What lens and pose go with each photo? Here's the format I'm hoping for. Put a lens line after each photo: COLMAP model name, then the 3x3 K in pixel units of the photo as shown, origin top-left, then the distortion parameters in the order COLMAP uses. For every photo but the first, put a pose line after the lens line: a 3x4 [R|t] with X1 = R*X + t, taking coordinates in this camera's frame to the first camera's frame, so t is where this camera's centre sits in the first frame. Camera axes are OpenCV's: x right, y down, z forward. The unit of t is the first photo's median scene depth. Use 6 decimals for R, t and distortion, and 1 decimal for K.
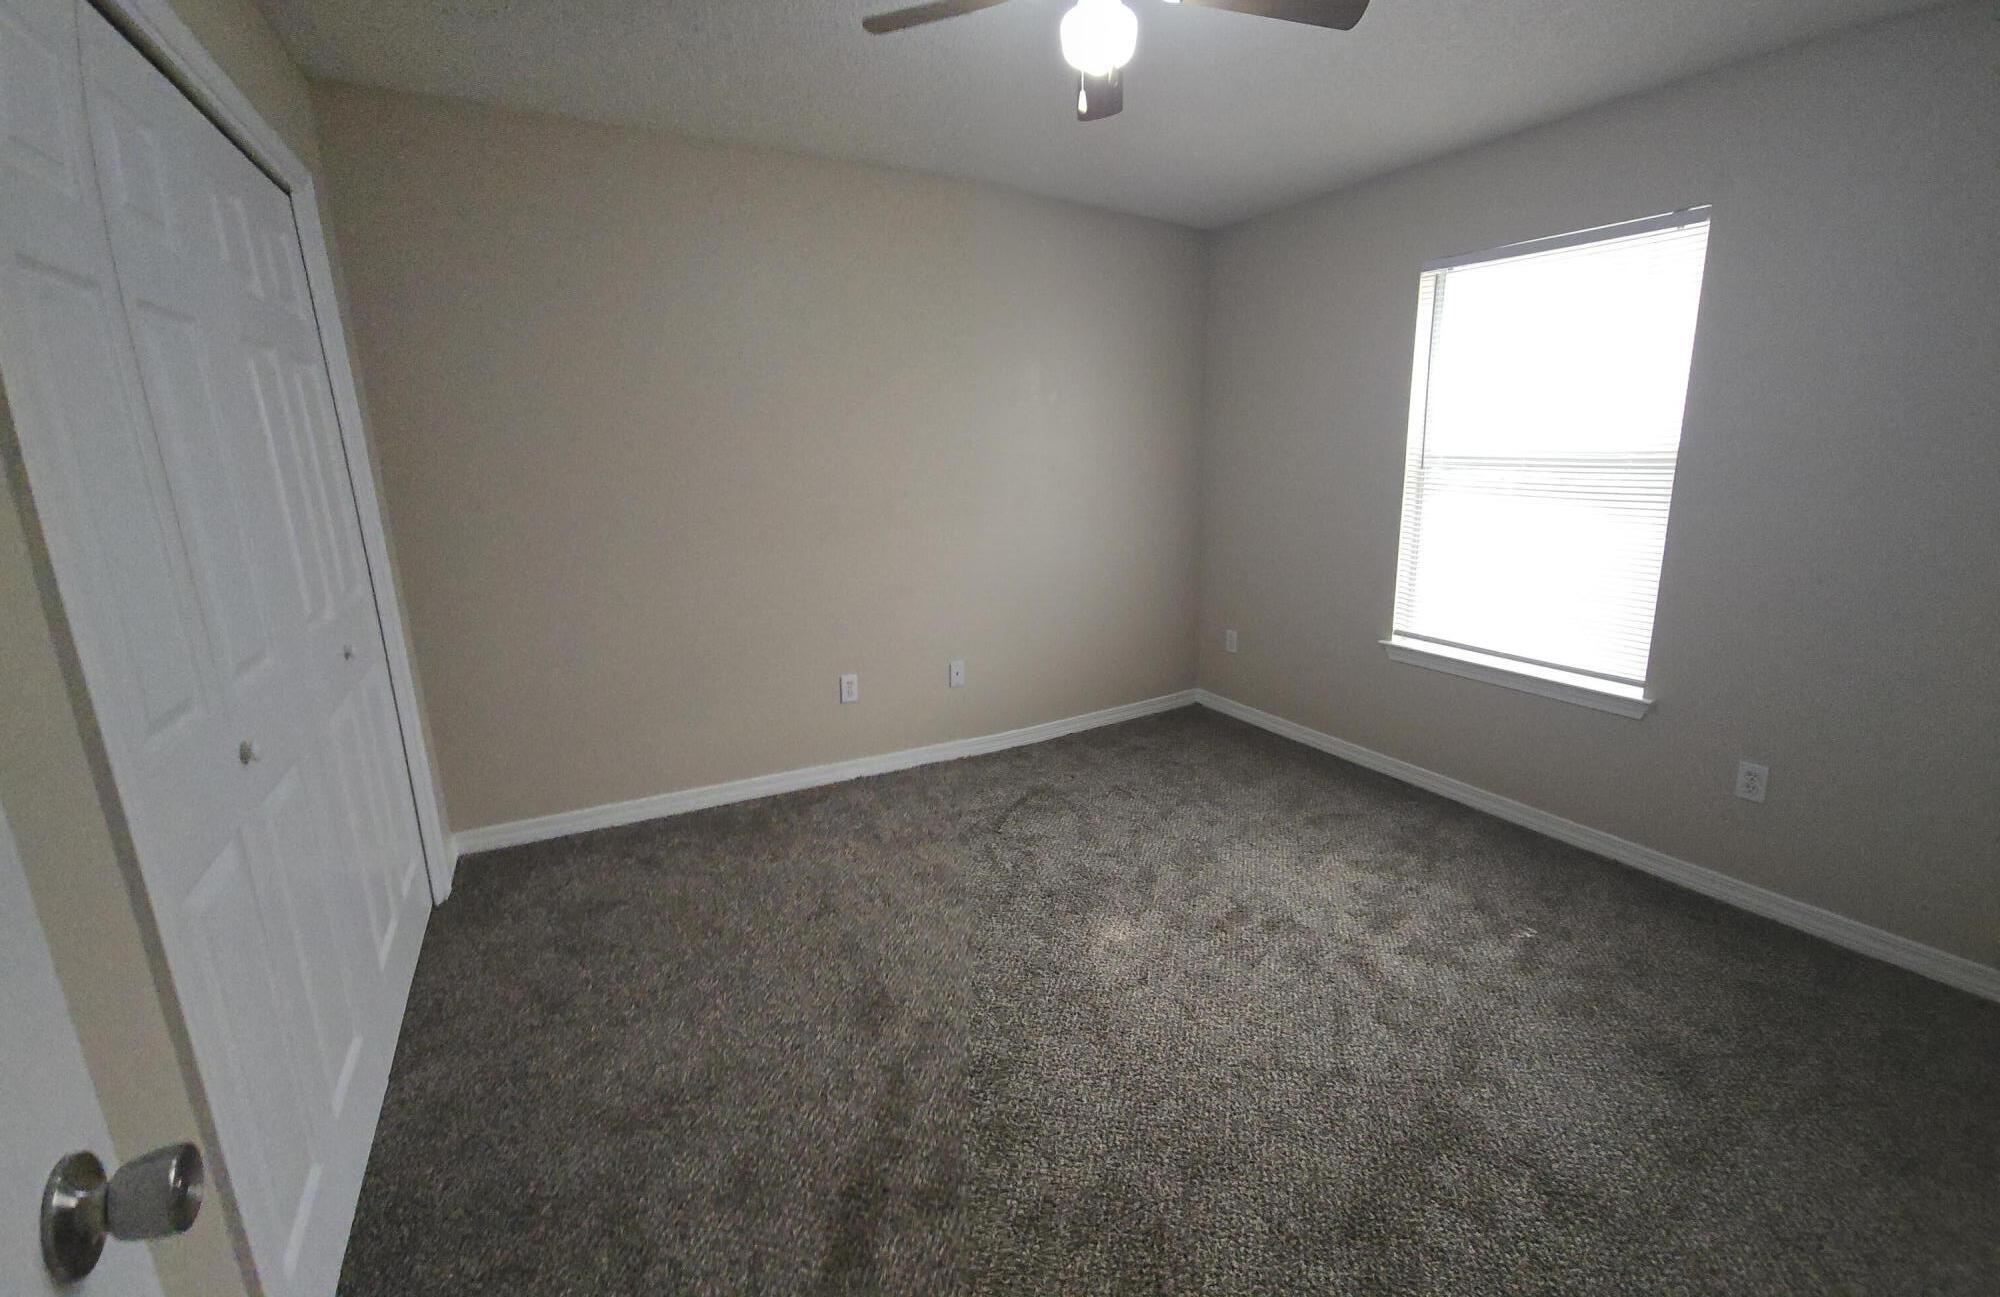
lens RADIAL K [[876.4, 0, 1000.0], [0, 876.4, 648.5], [0, 0, 1]] dist [-0.034065, -0.000396]
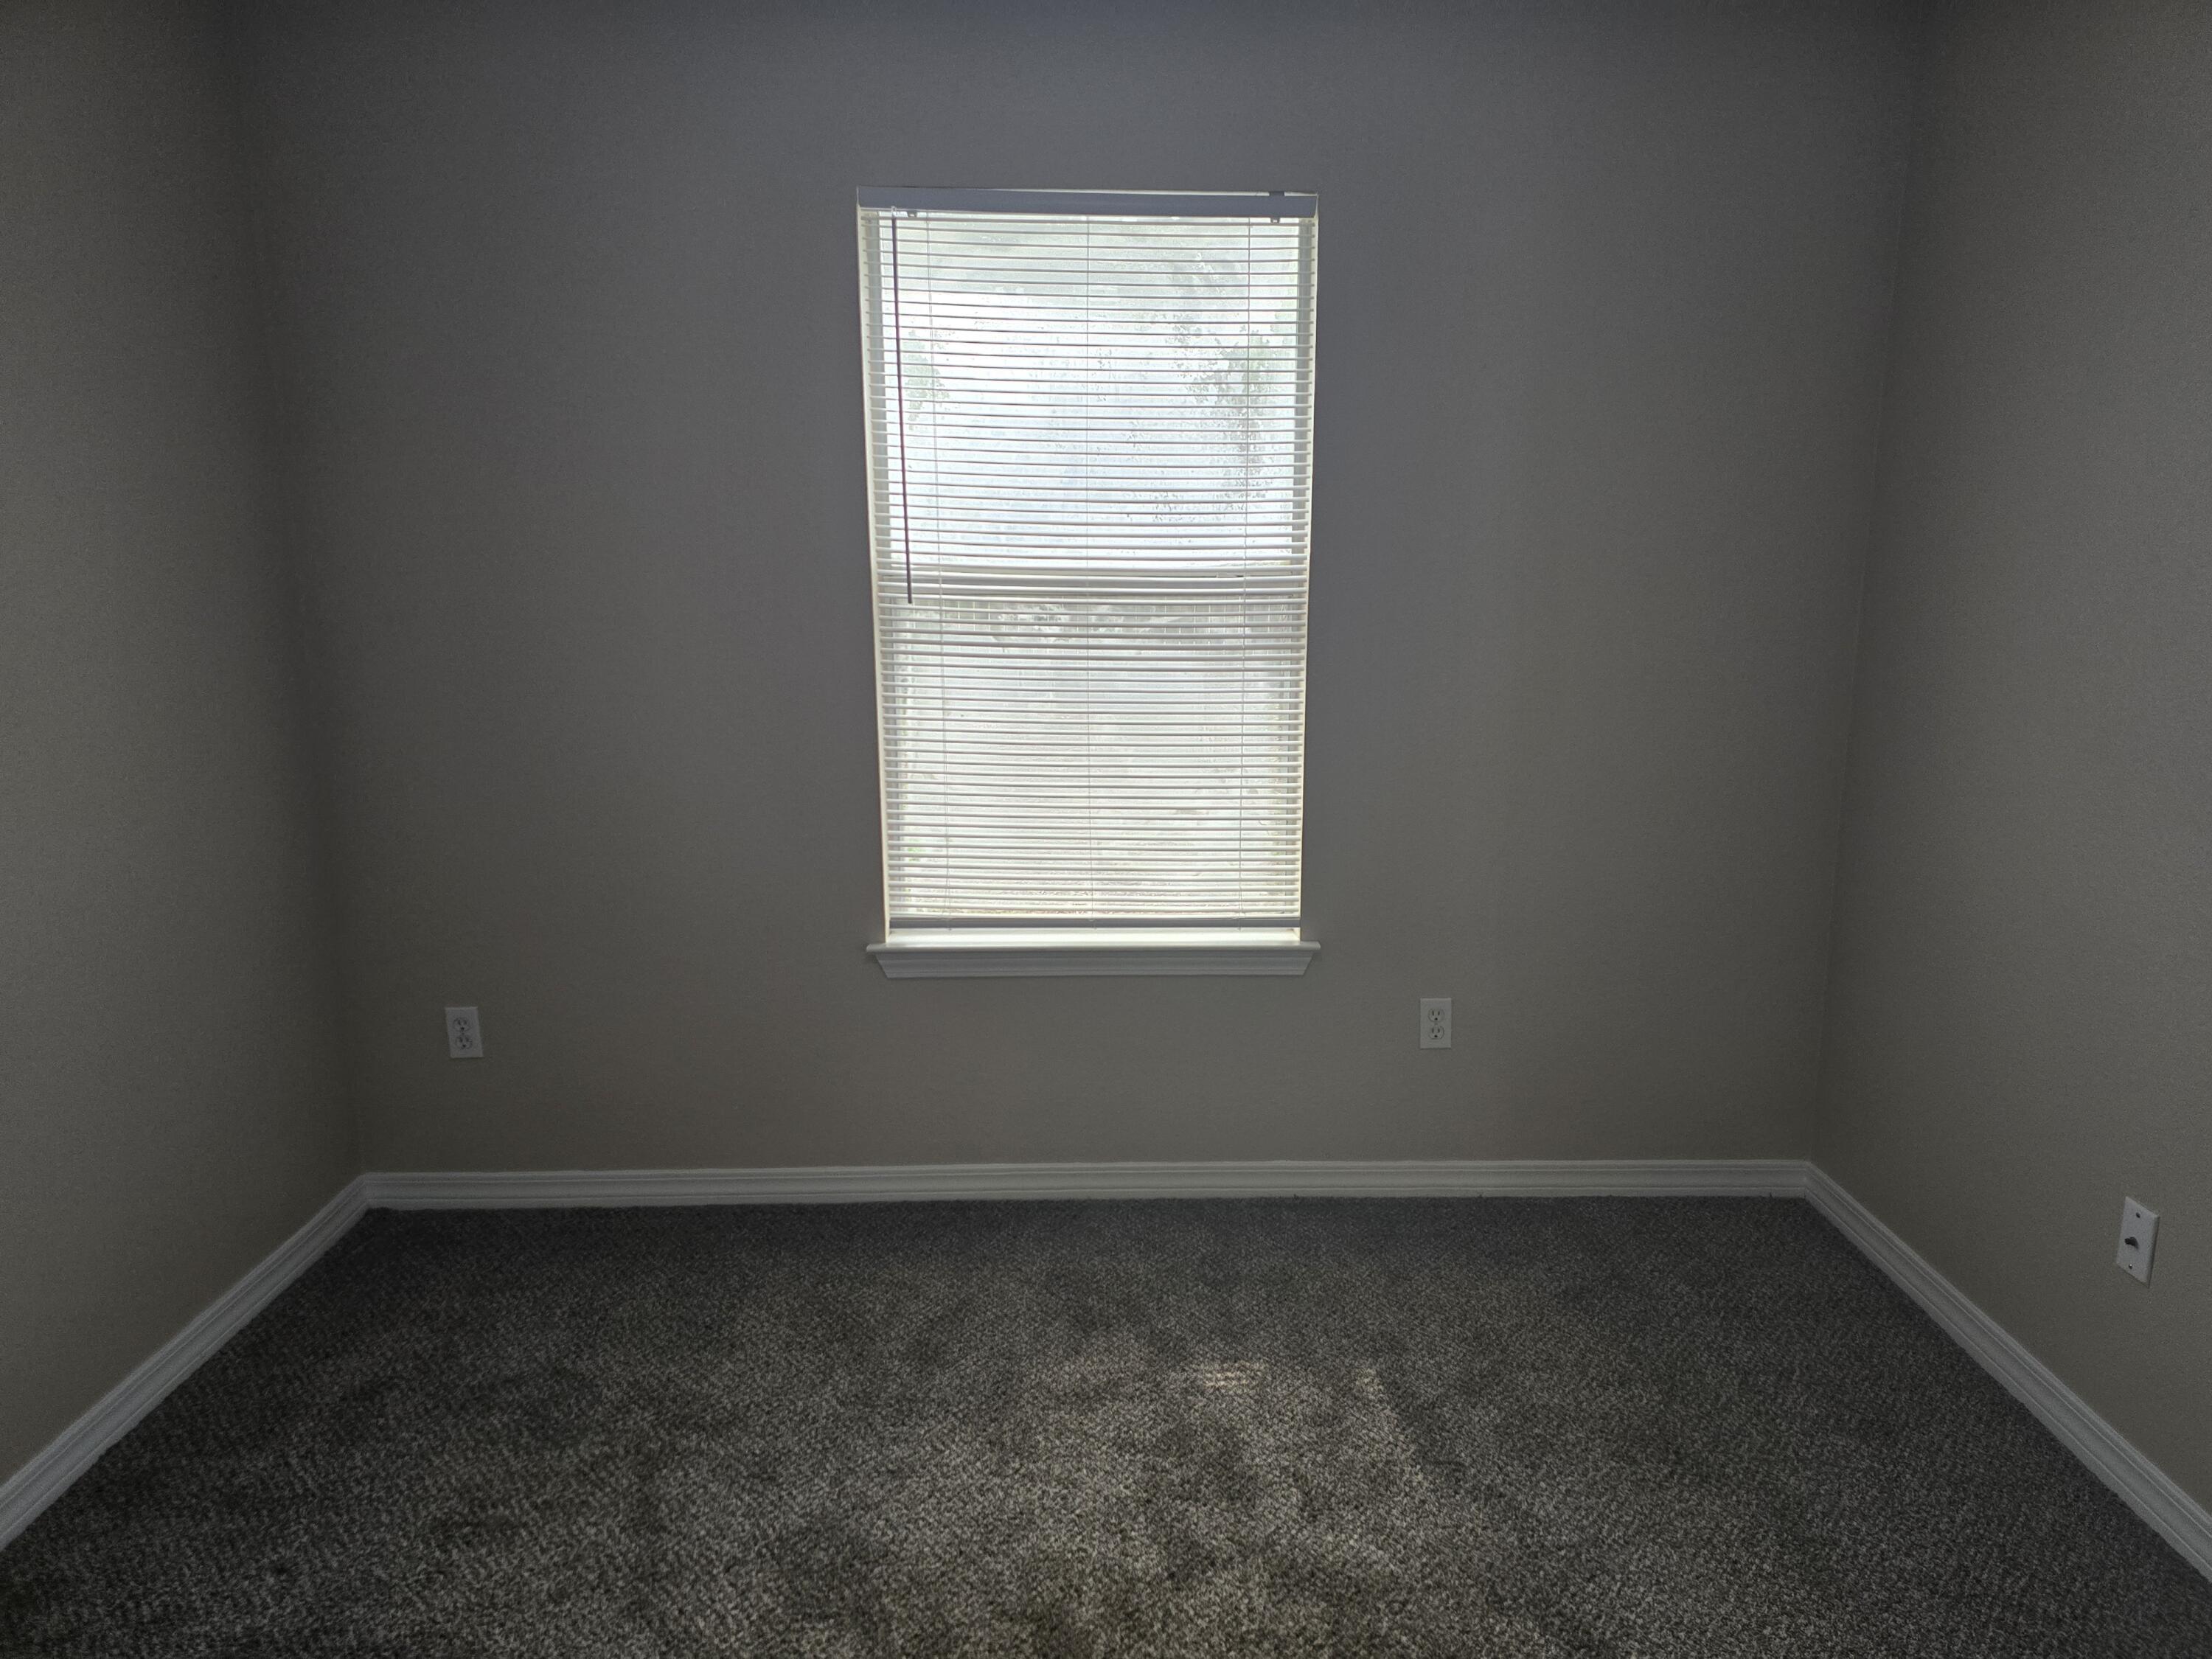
lens RADIAL K [[1559.1, 0, 1106.0], [0, 1559.1, 829.5], [0, 0, 1]] dist [0.039618, -0.000586]
pose [[0.435746, -0.148247, 0.887777, -0.437390], [0.194337, 0.978573, 0.068023, -0.167851], [-0.878839, 0.142888, 0.455219, 0.721881]]
